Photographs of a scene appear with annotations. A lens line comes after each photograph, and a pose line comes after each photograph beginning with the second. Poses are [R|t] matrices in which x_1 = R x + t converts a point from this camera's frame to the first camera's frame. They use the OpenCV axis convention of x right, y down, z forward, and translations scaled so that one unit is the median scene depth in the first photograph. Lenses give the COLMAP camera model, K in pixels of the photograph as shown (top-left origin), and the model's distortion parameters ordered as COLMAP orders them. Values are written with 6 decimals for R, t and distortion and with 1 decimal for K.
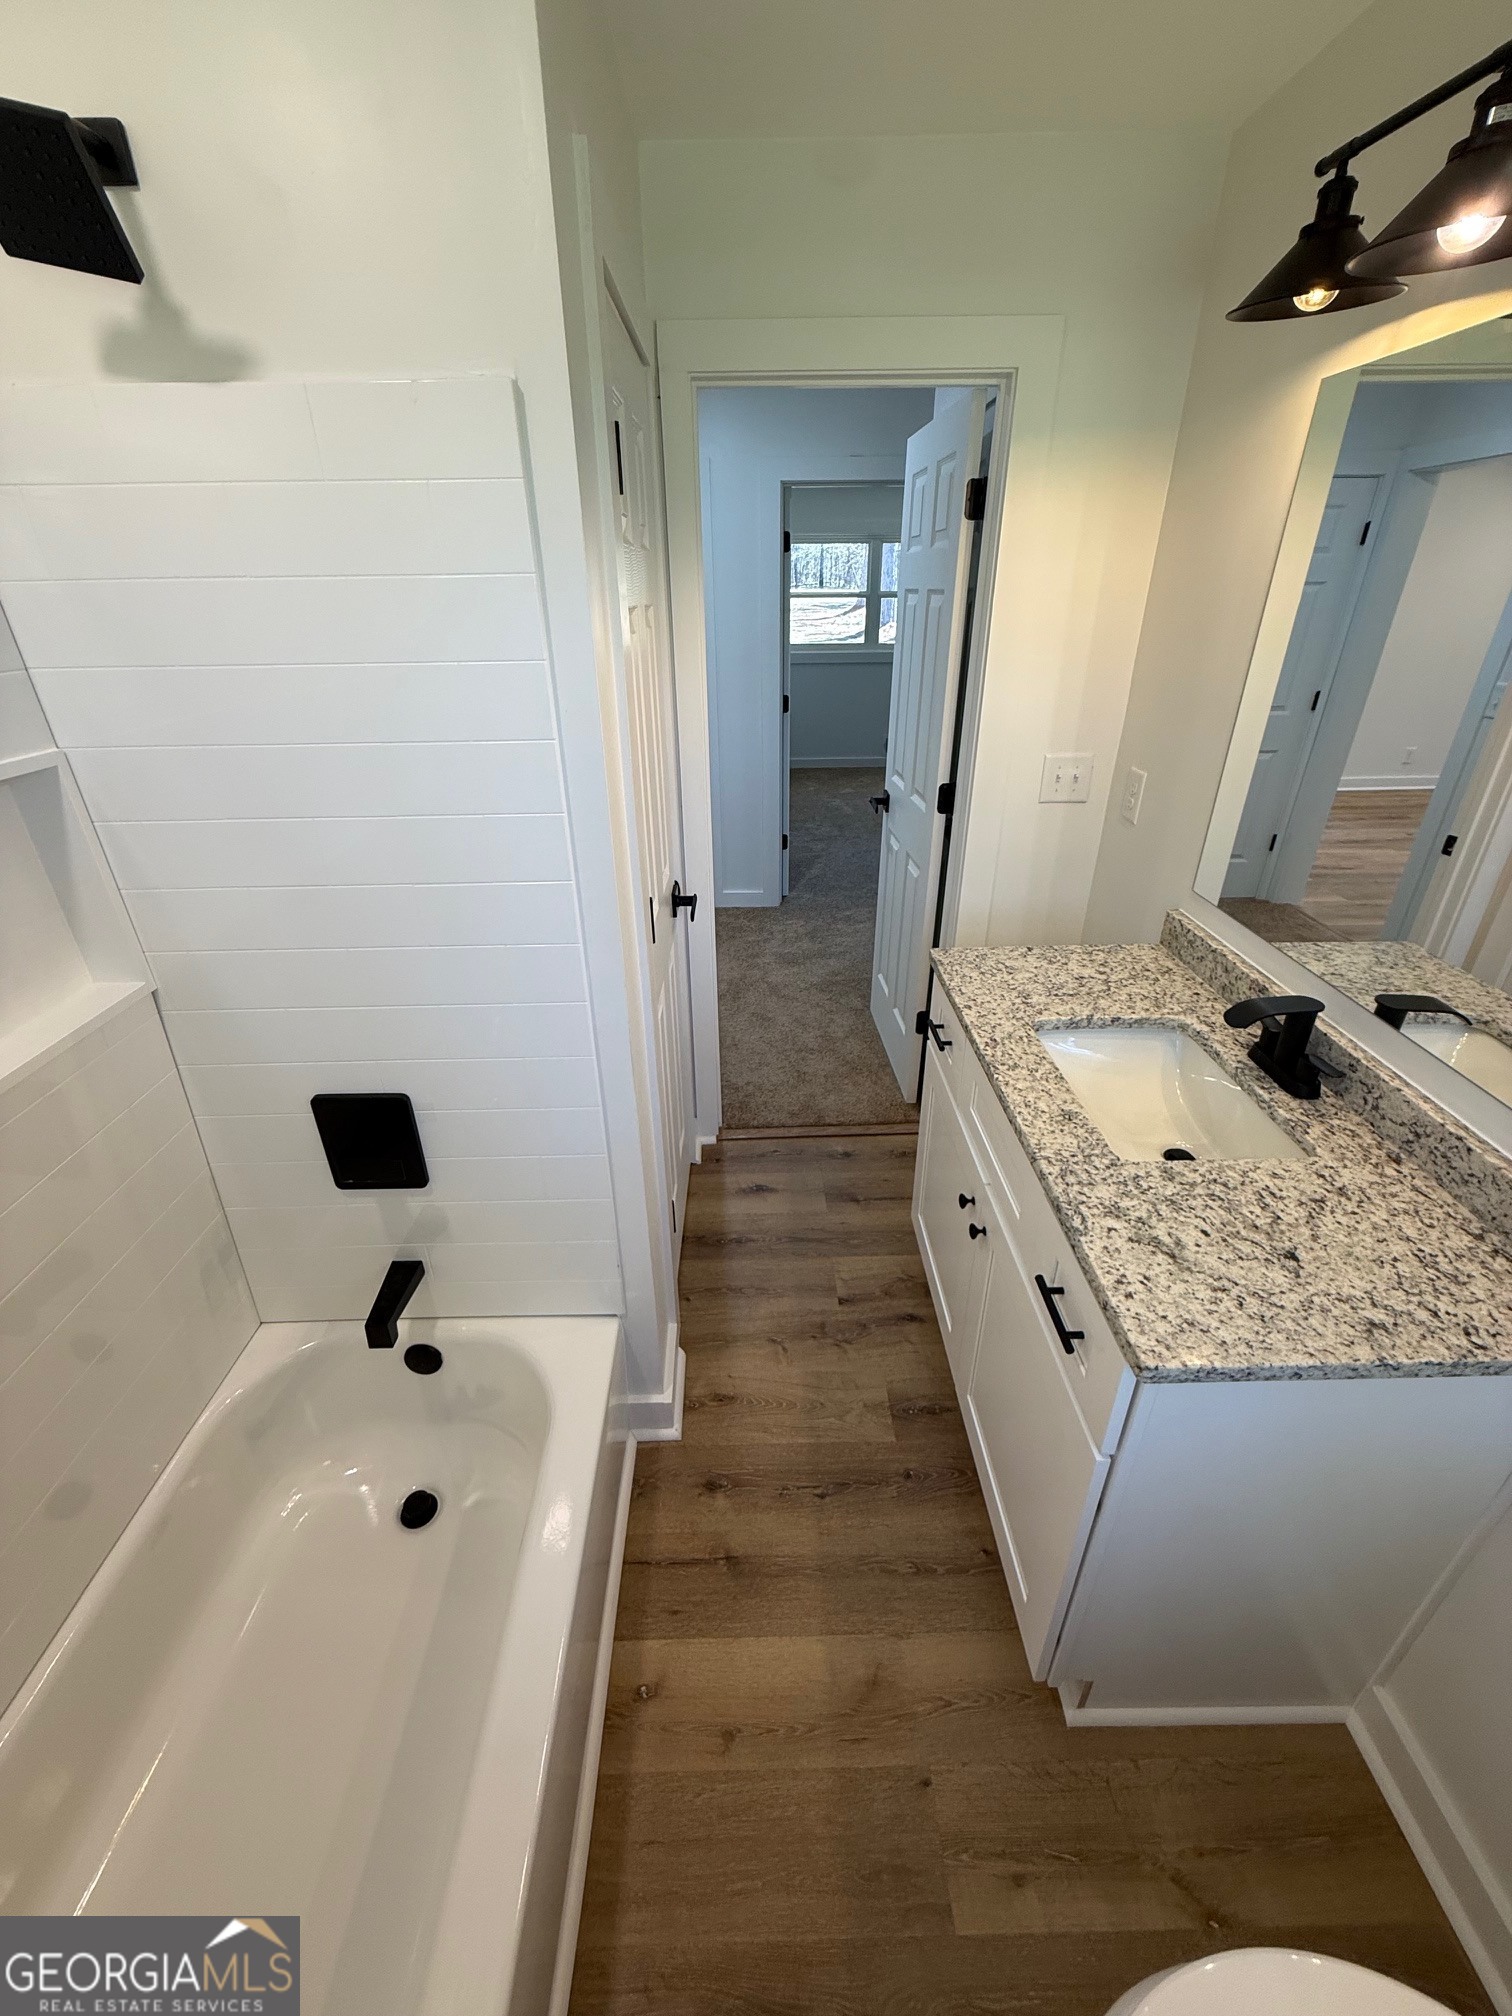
lens RADIAL K [[826.2, 0, 753.7], [0, 826.2, 1014.7], [0, 0, 1]] dist [-0.000076, -0.000145]
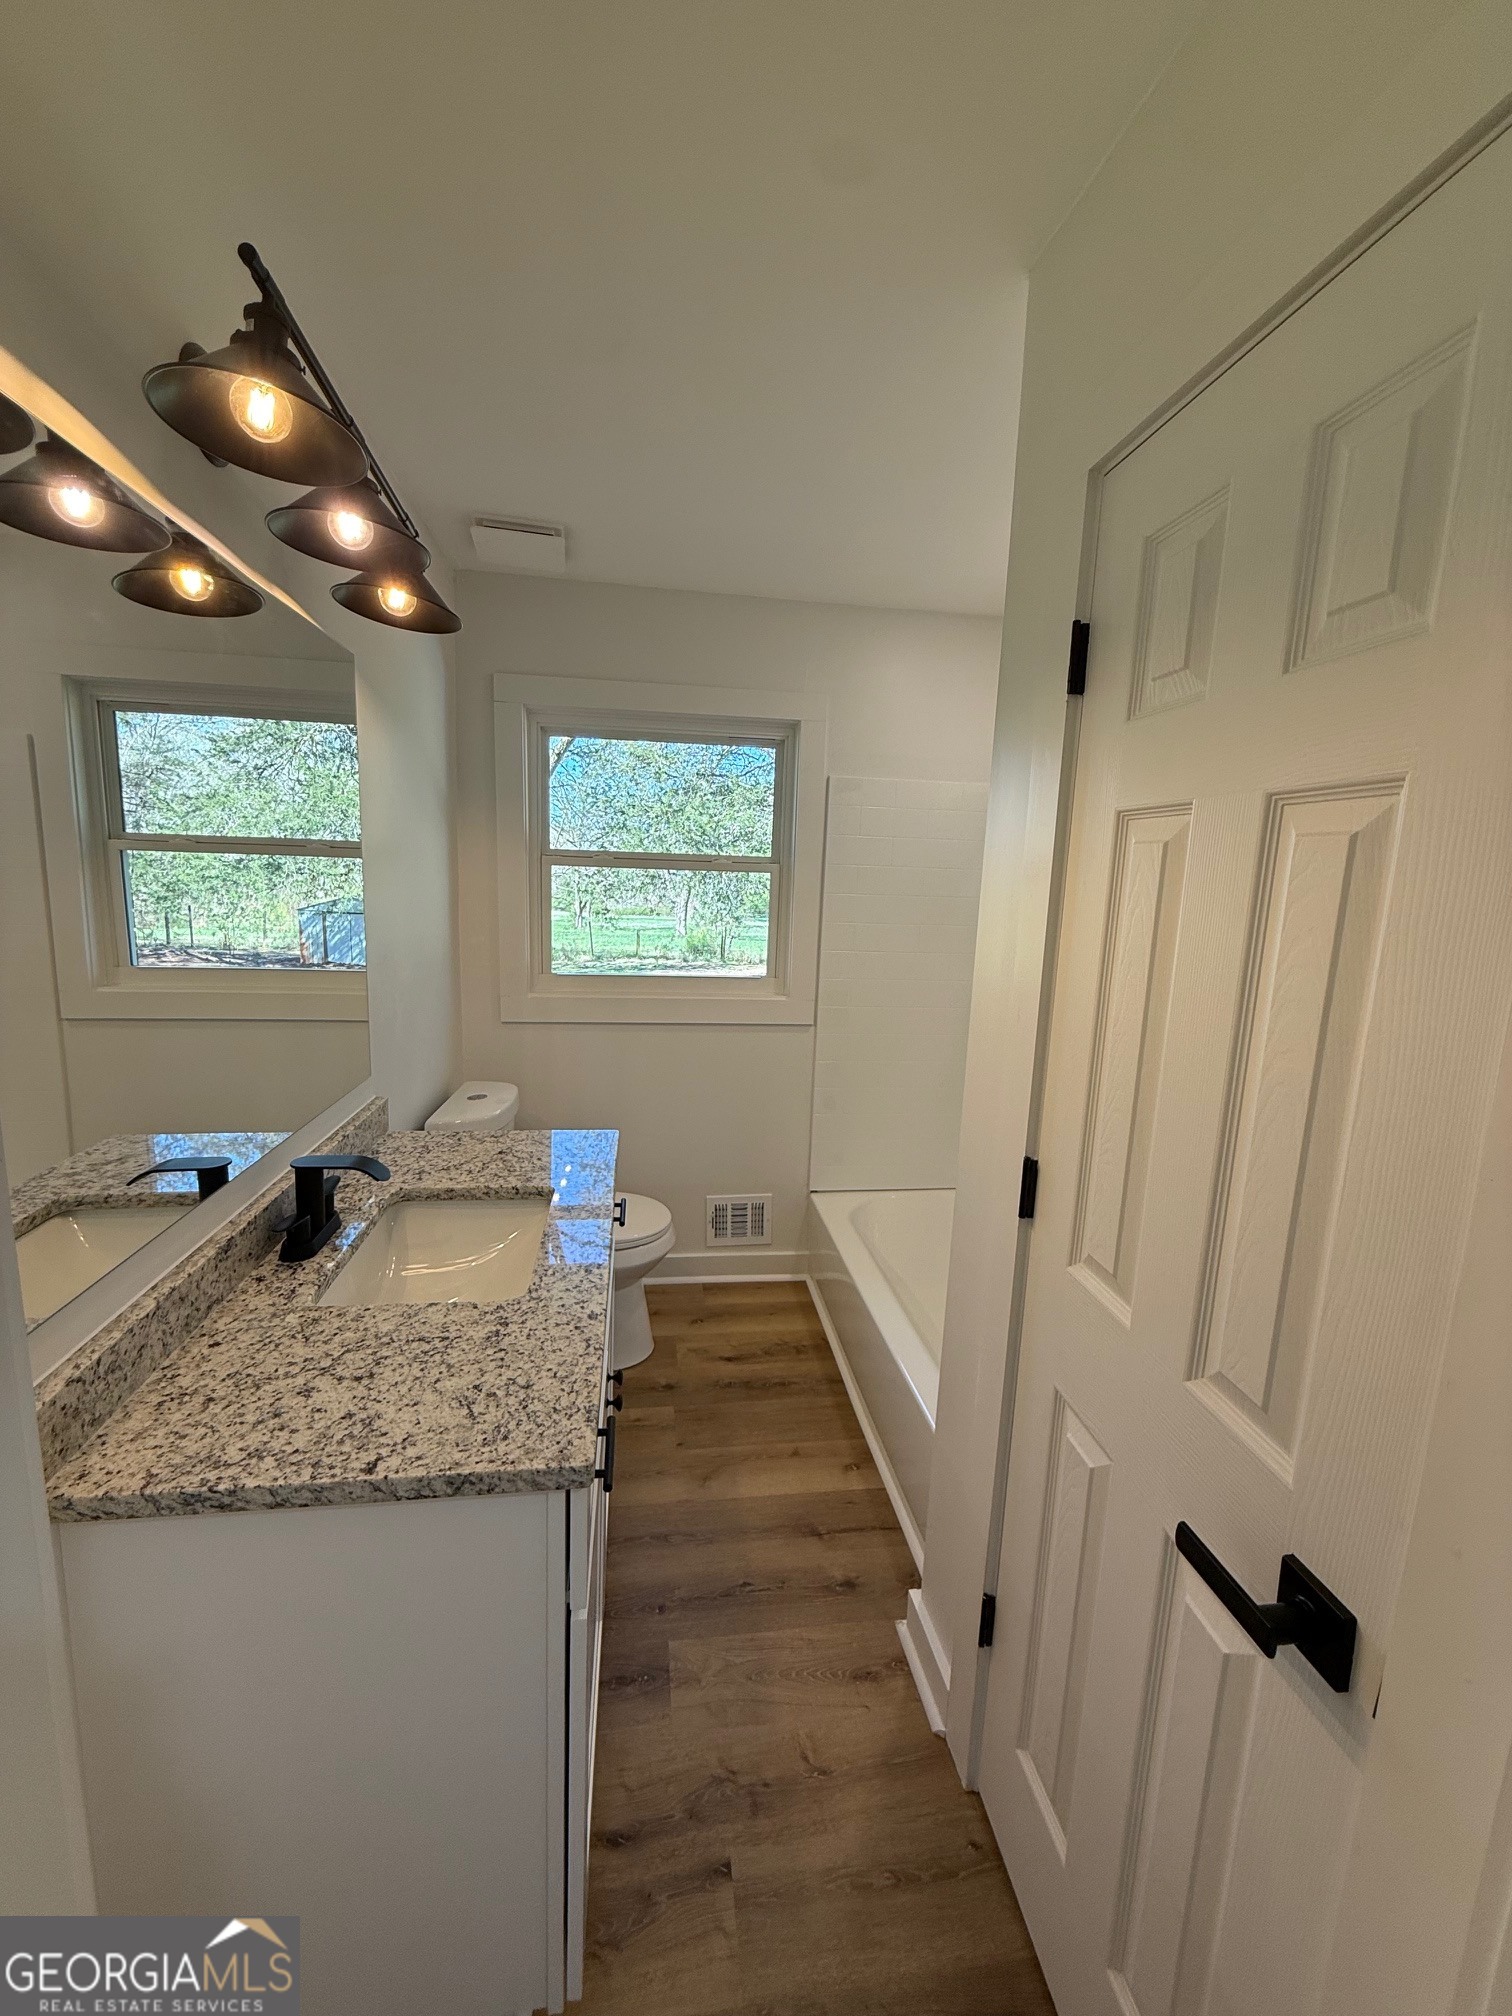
lens RADIAL K [[826.2, 0, 757.8], [0, 826.2, 1013.4], [0, 0, 1]] dist [-0.000076, -0.000145]
pose [[-0.991660, -0.005464, -0.128764, 0.204616], [-0.082537, 0.794260, 0.601946, -0.634565], [0.098983, 0.607553, -0.788087, 1.370099]]
